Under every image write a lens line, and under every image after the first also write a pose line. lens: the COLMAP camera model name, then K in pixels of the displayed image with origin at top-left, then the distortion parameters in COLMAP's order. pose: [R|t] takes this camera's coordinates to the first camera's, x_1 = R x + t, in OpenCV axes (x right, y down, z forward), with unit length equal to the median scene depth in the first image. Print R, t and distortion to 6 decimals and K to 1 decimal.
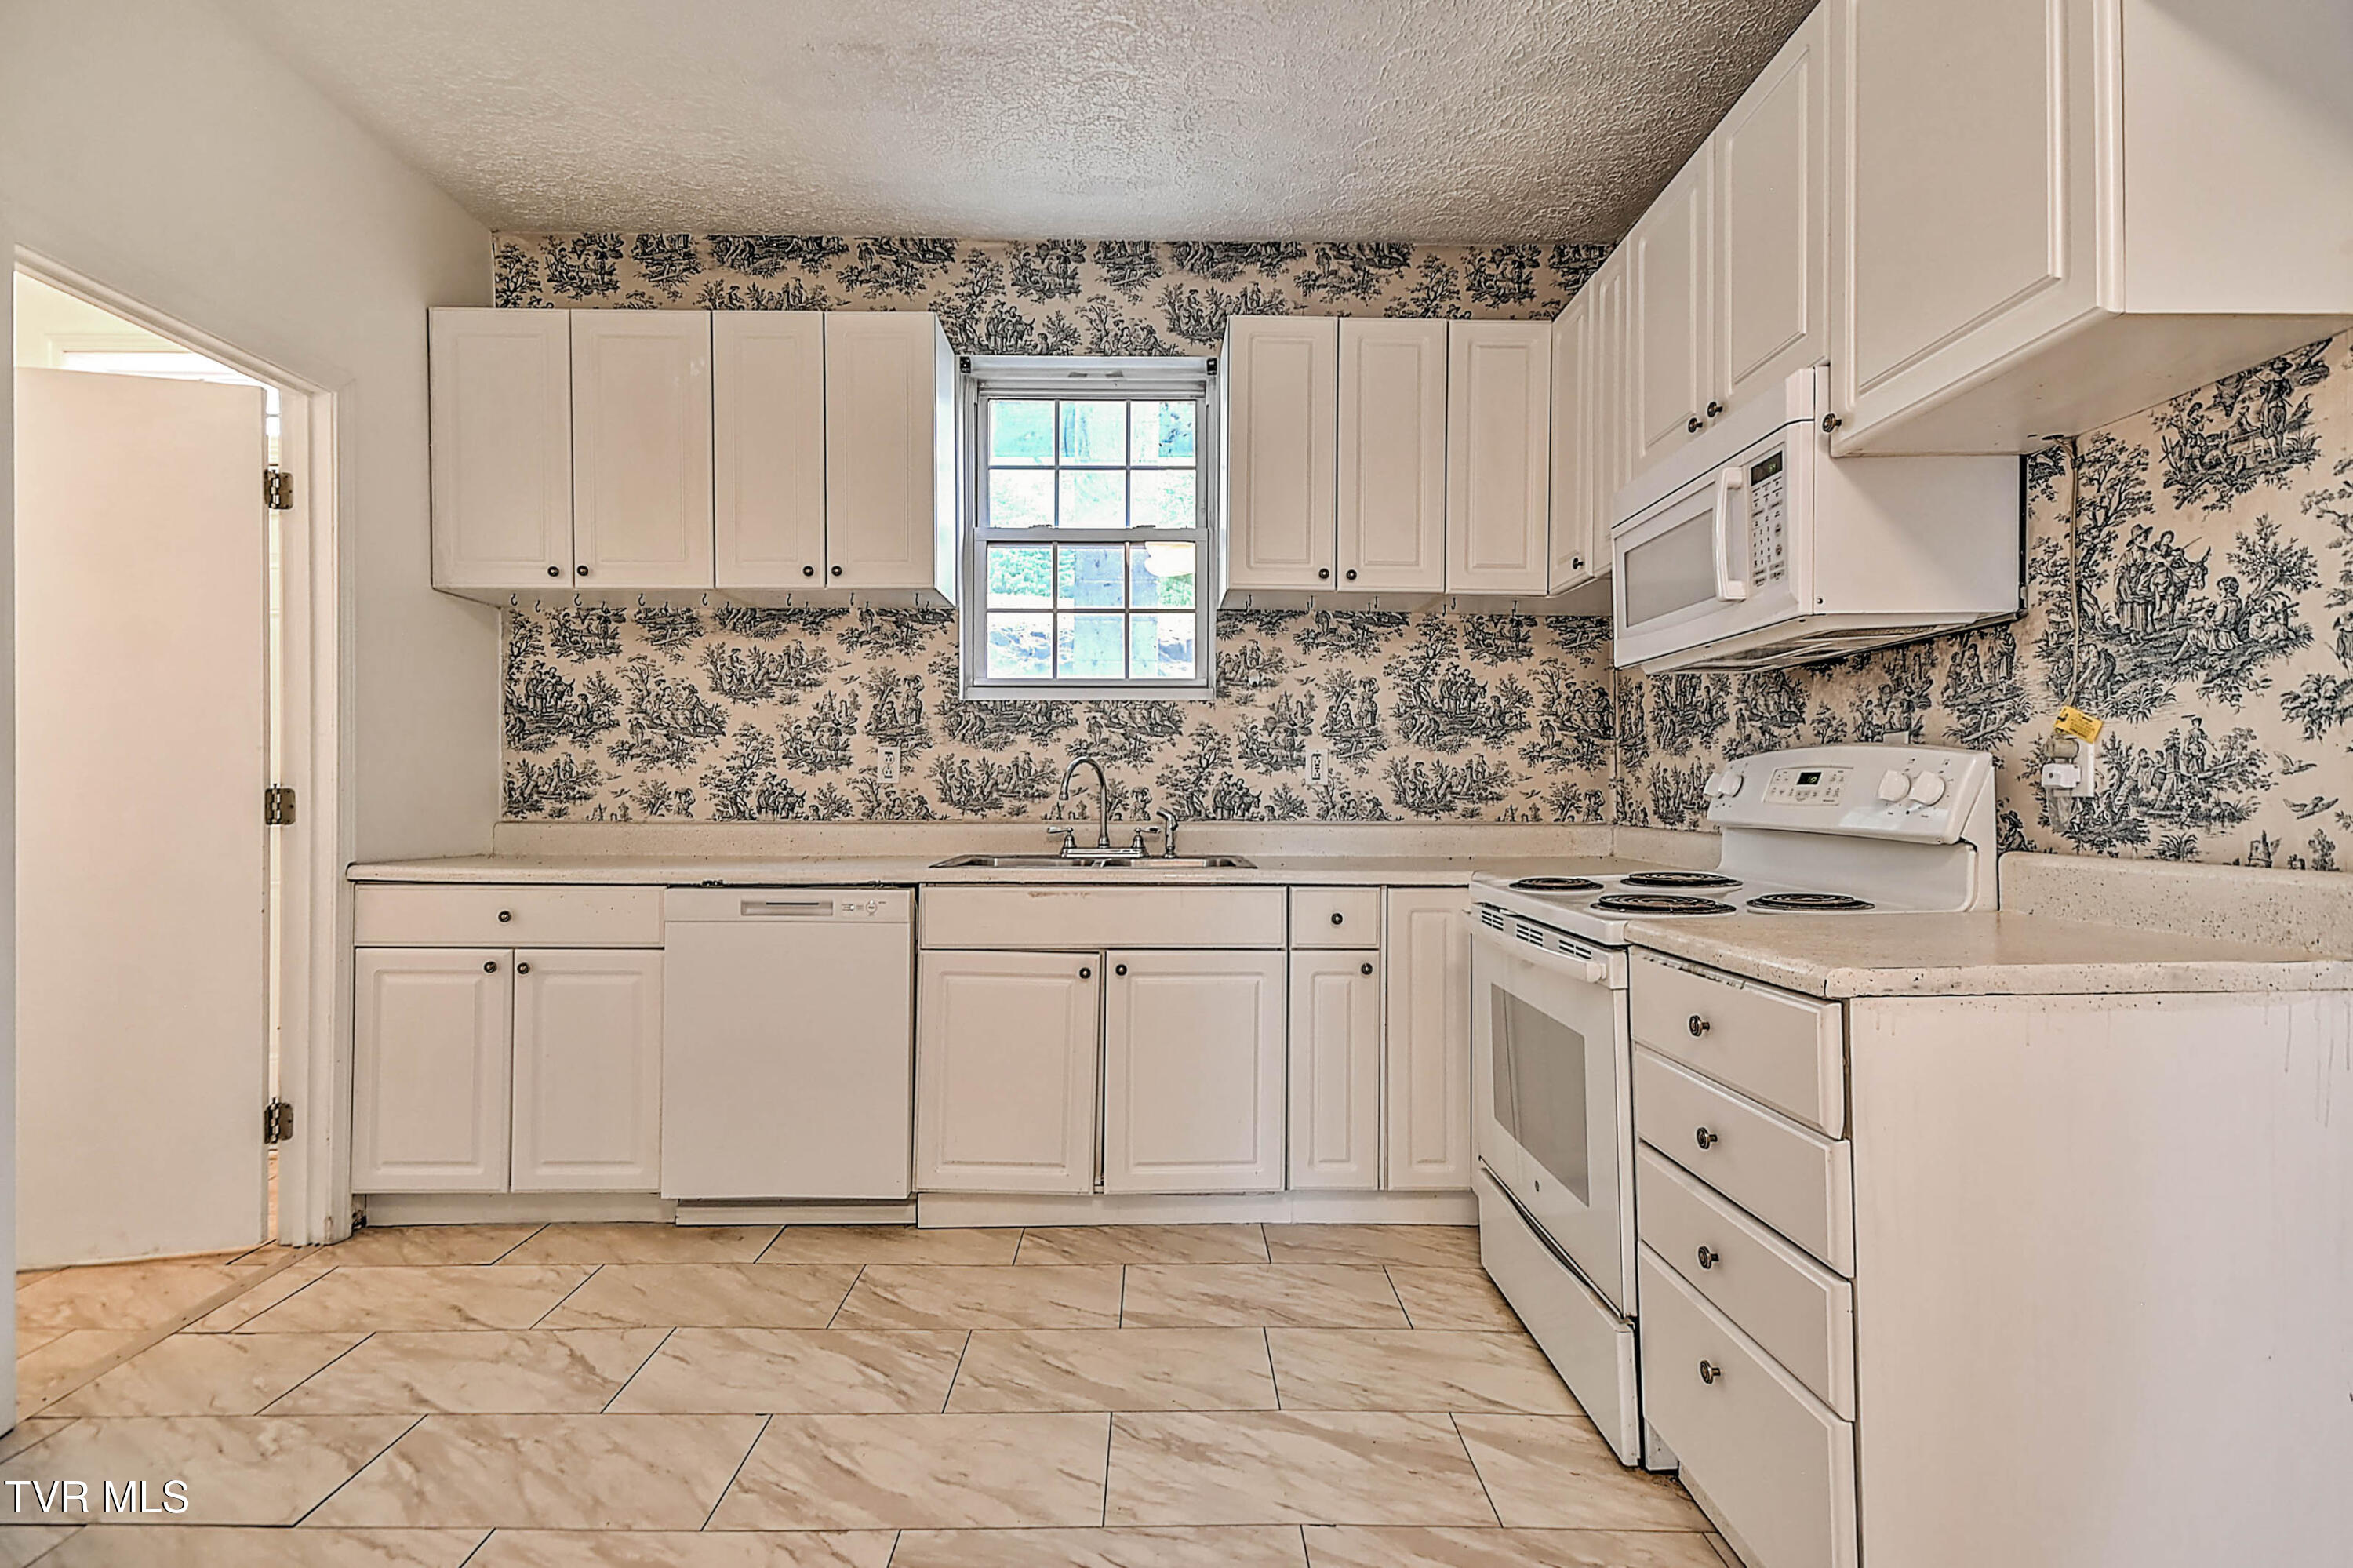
lens RADIAL K [[1145.2, 0, 1176.5], [0, 1145.2, 784.0], [0, 0, 1]] dist [0.033556, -0.009175]
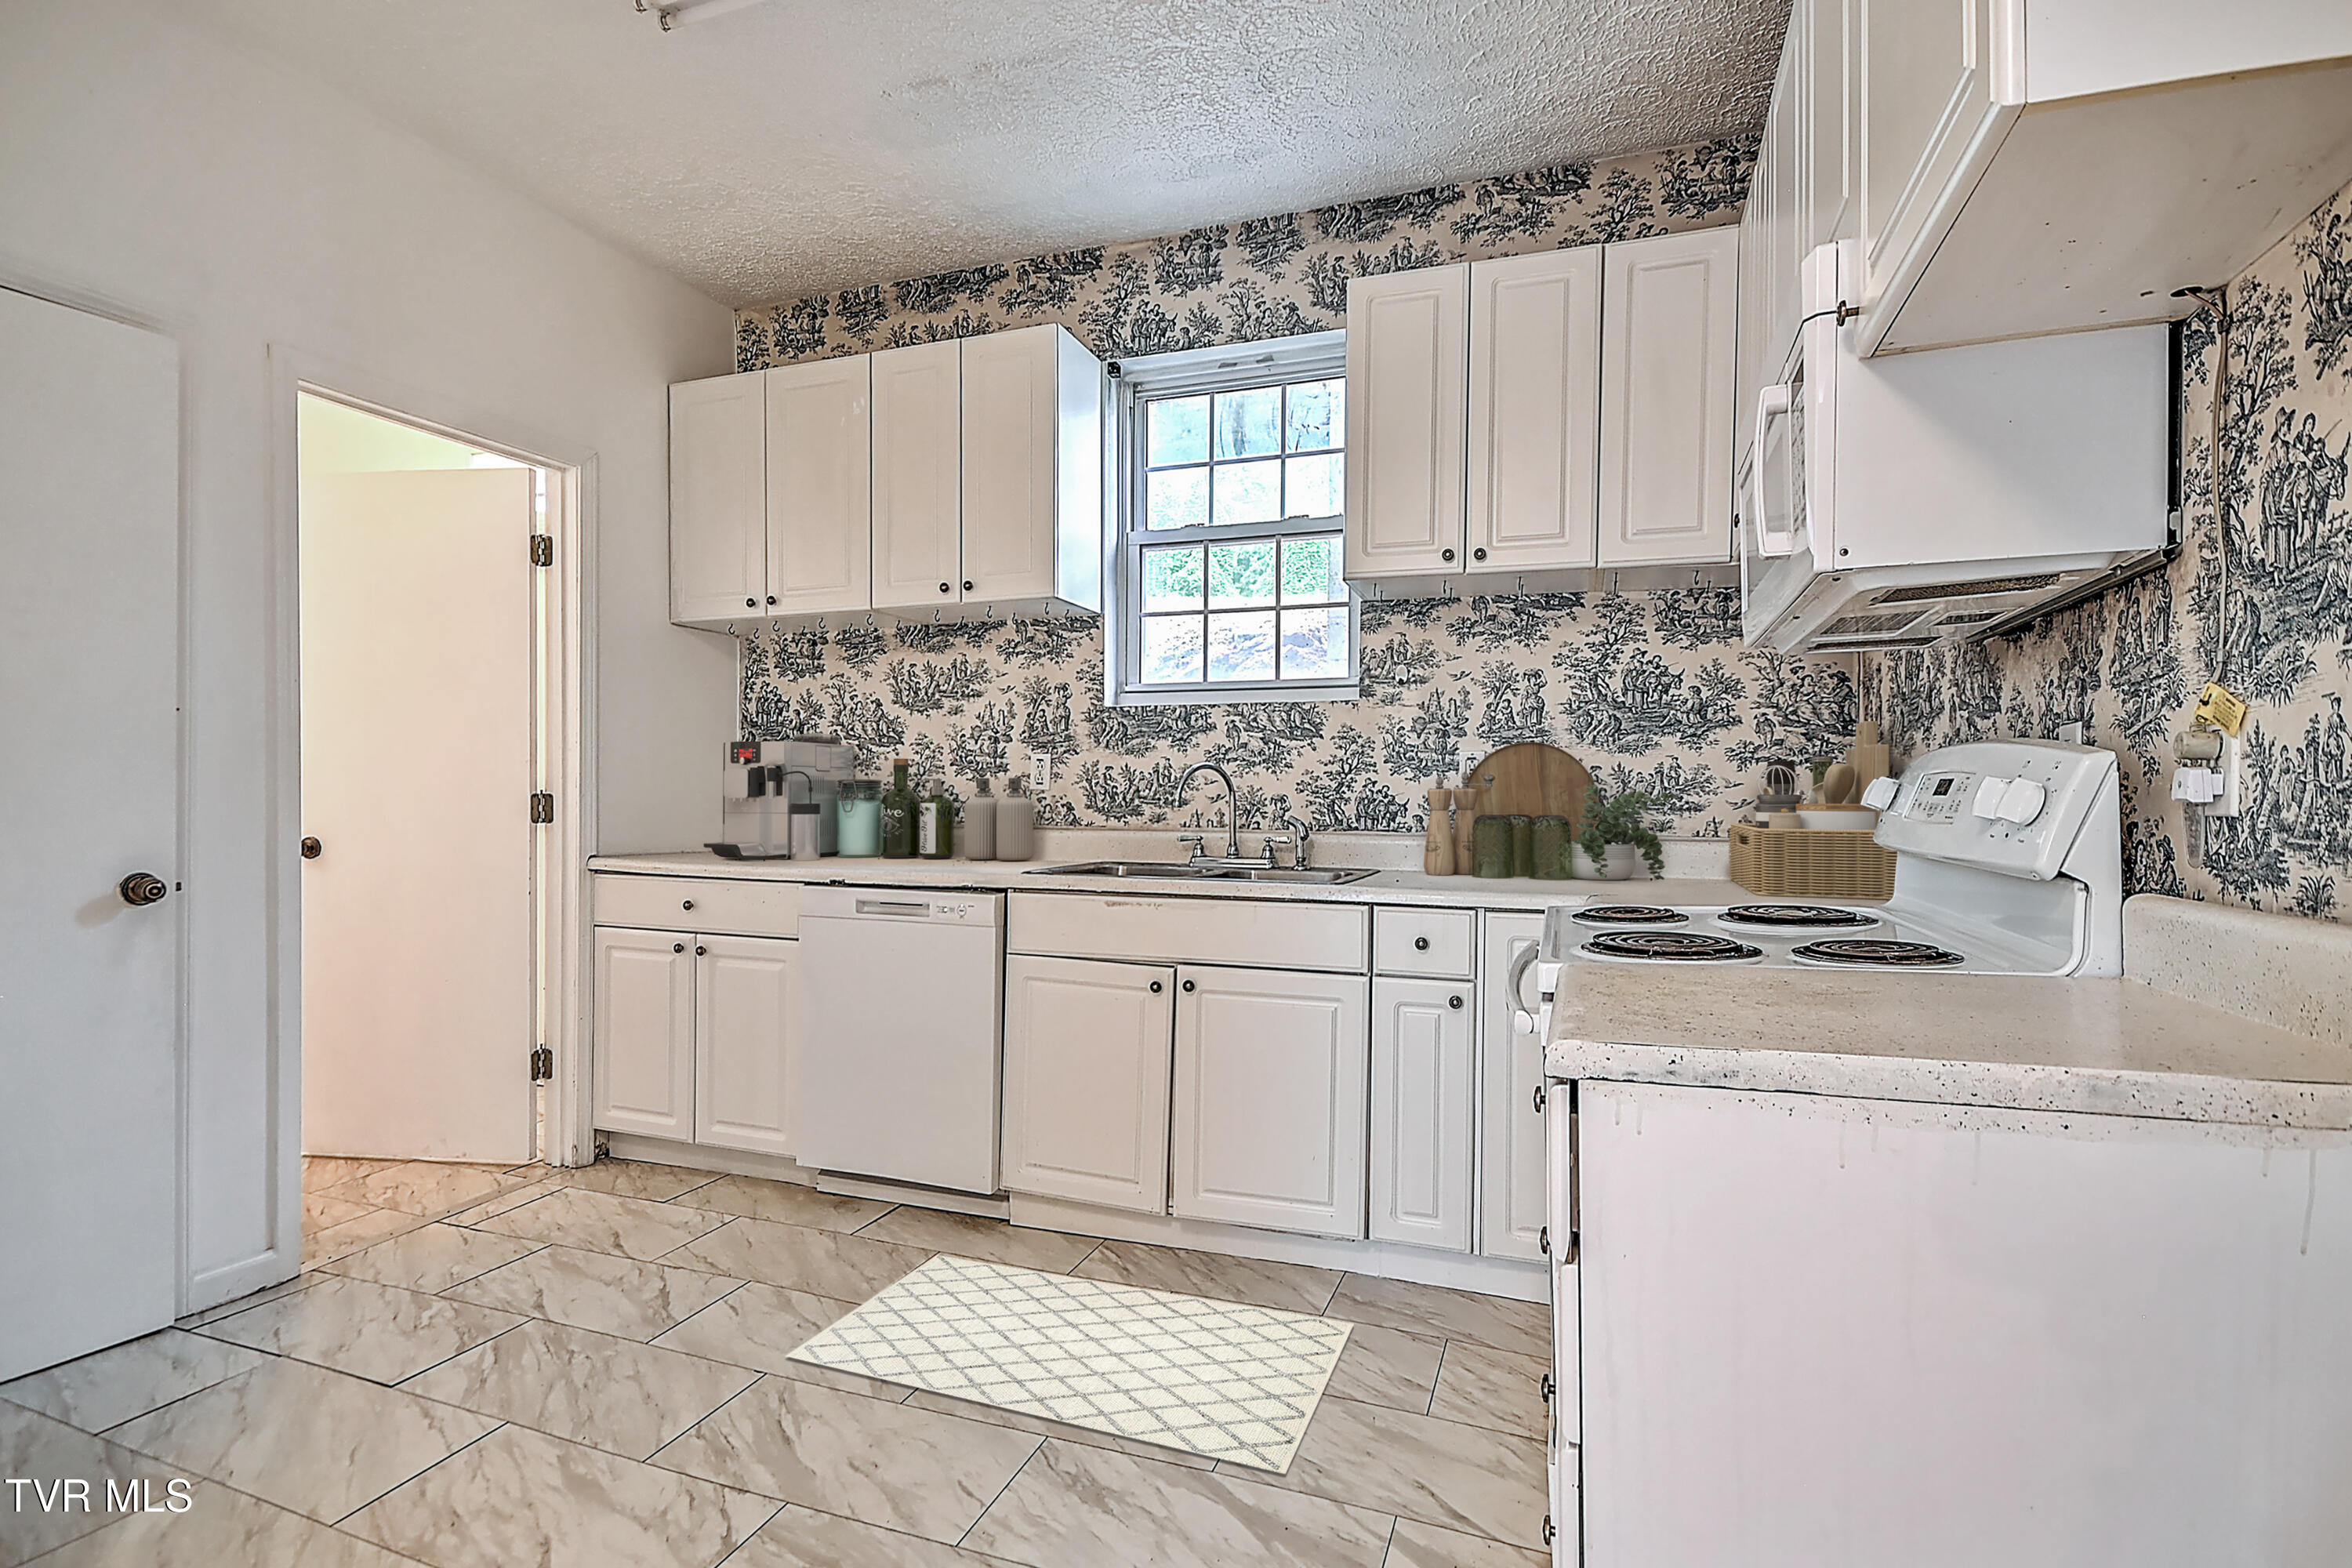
lens RADIAL K [[1166.8, 0, 1166.9], [0, 1166.8, 798.5], [0, 0, 1]] dist [0.020672, -0.015669]
pose [[0.930739, 0.004534, -0.365657, 0.285652], [-0.001220, 0.999956, 0.009293, -0.003182], [0.365683, -0.008204, 0.930703, 0.086822]]
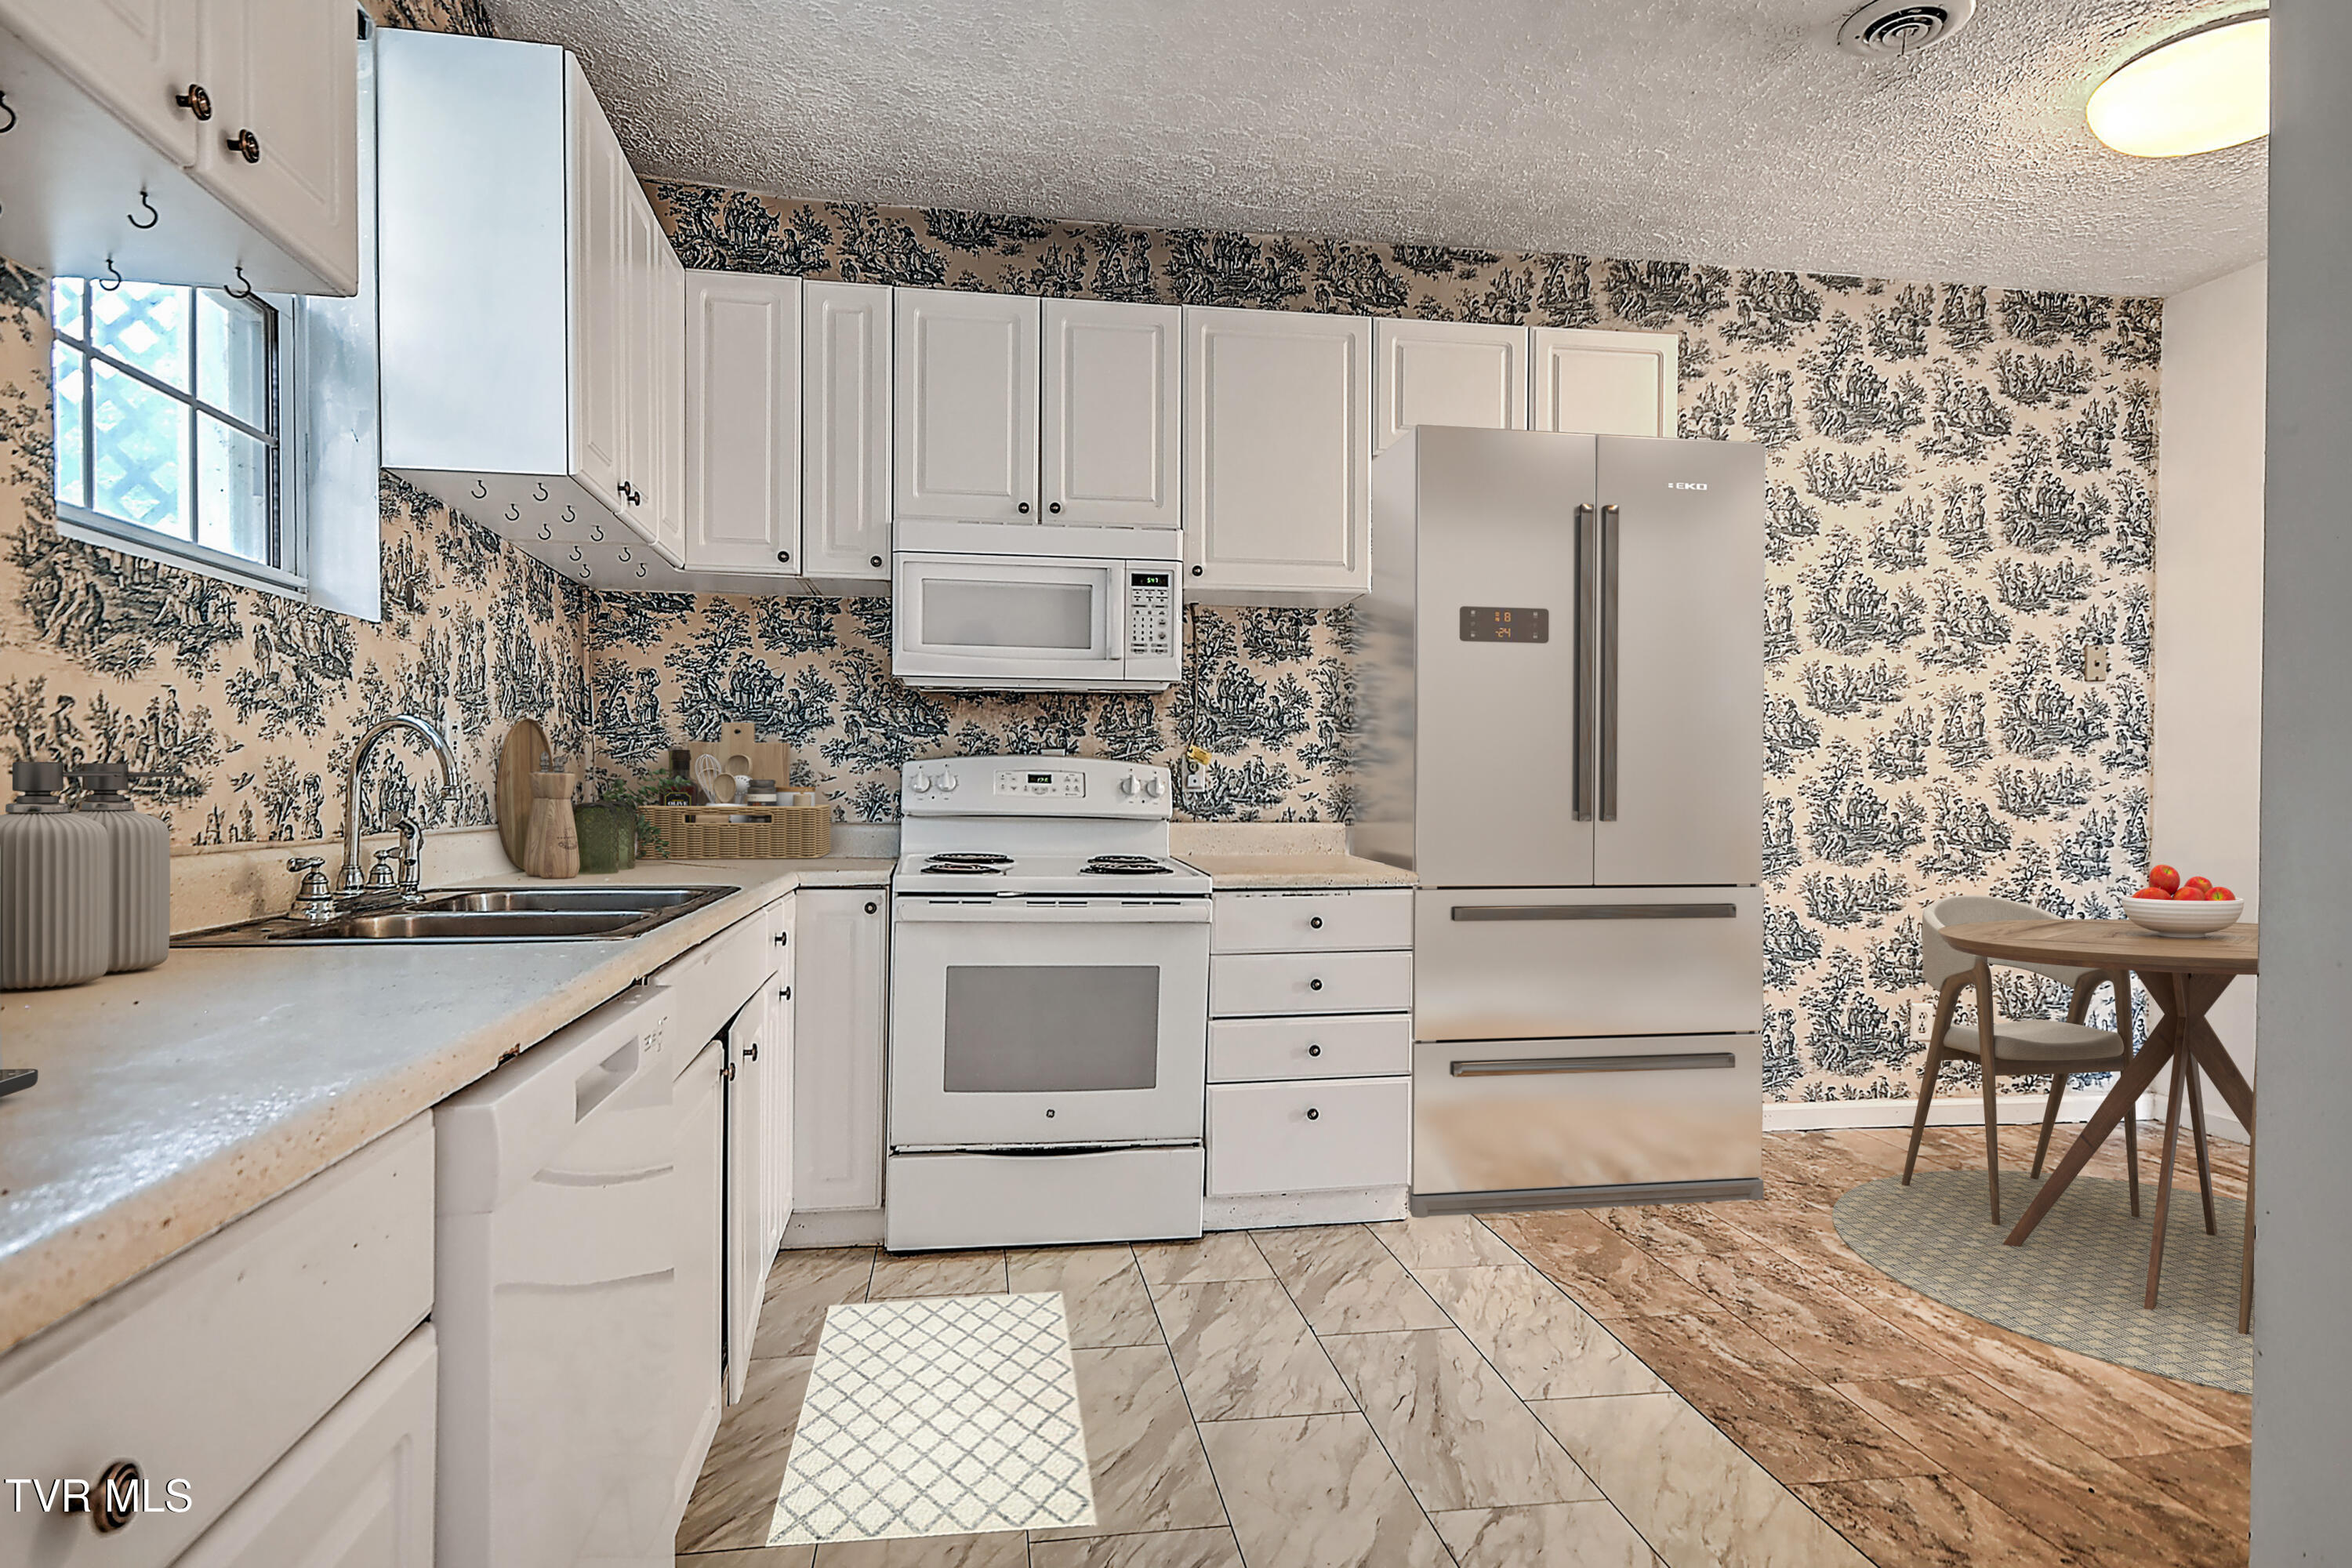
lens RADIAL K [[1247.0, 0, 1176.0], [0, 1247.0, 784.0], [0, 0, 1]] dist [0.035419, 0.000826]
pose [[-0.160485, -0.011938, 0.986966, -0.807686], [-0.019573, 0.999769, 0.008910, -0.012891], [-0.986844, -0.017888, -0.160681, 0.865730]]
